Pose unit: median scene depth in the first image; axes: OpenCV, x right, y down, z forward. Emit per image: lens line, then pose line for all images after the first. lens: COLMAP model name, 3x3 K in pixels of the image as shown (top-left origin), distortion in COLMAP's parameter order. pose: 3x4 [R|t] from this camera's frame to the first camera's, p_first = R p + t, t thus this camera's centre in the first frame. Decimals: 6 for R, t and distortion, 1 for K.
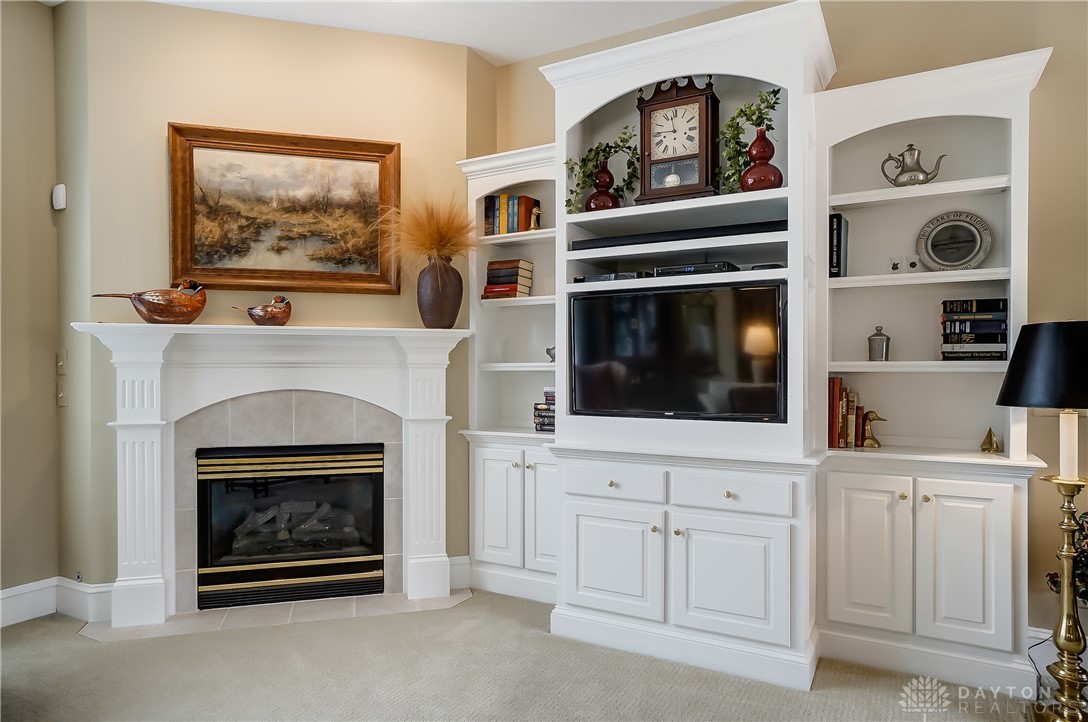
lens RADIAL K [[678.4, 0, 536.4], [0, 678.4, 366.6], [0, 0, 1]] dist [0.003498, 0.004085]
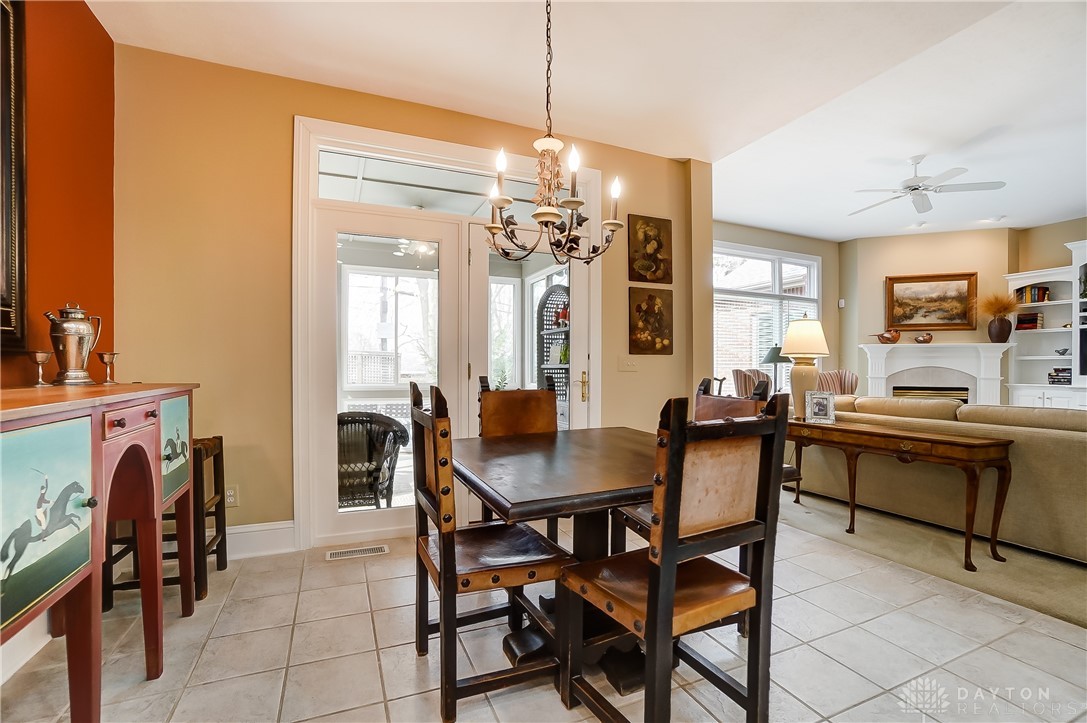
lens RADIAL K [[477.4, 0, 545.3], [0, 477.4, 373.4], [0, 0, 1]] dist [-0.032825, 0.005477]
pose [[0.802366, 0.011017, -0.596731, -0.500597], [-0.005509, 0.999924, 0.011053, 0.051704], [0.596807, -0.005582, 0.802366, -1.531459]]
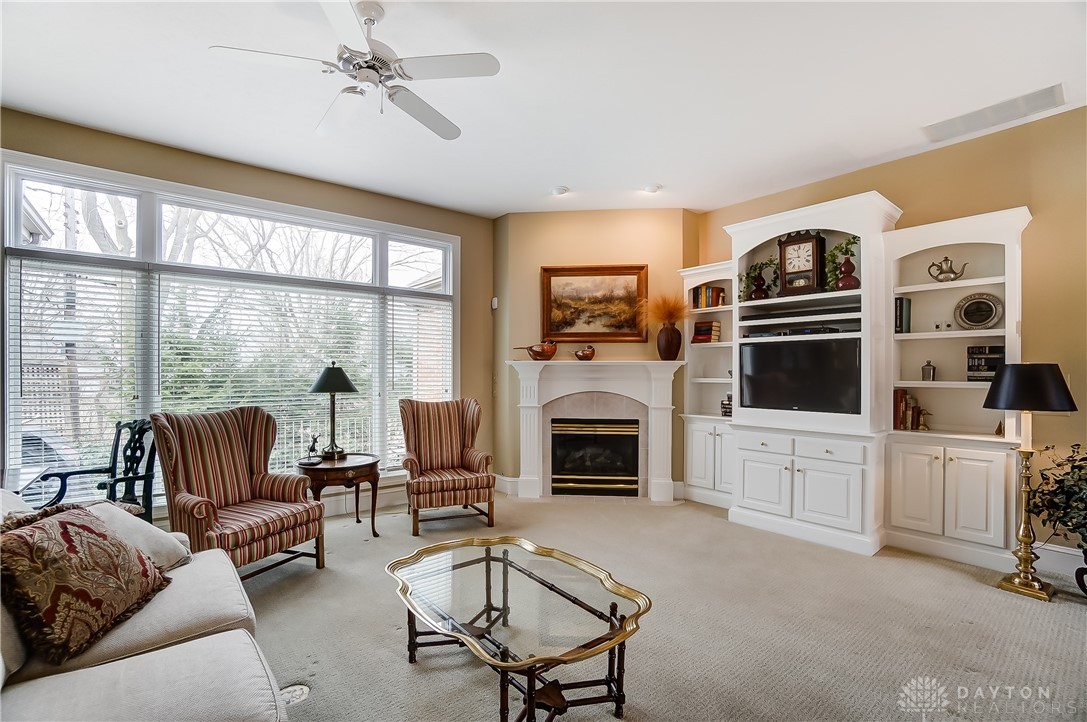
lens RADIAL K [[477.4, 0, 548.1], [0, 477.4, 374.0], [0, 0, 1]] dist [-0.032825, 0.005477]
pose [[0.934759, 0.003191, -0.355269, 0.017553], [-0.001378, 0.999985, 0.005356, -0.026152], [0.355281, -0.004517, 0.934749, -0.399558]]
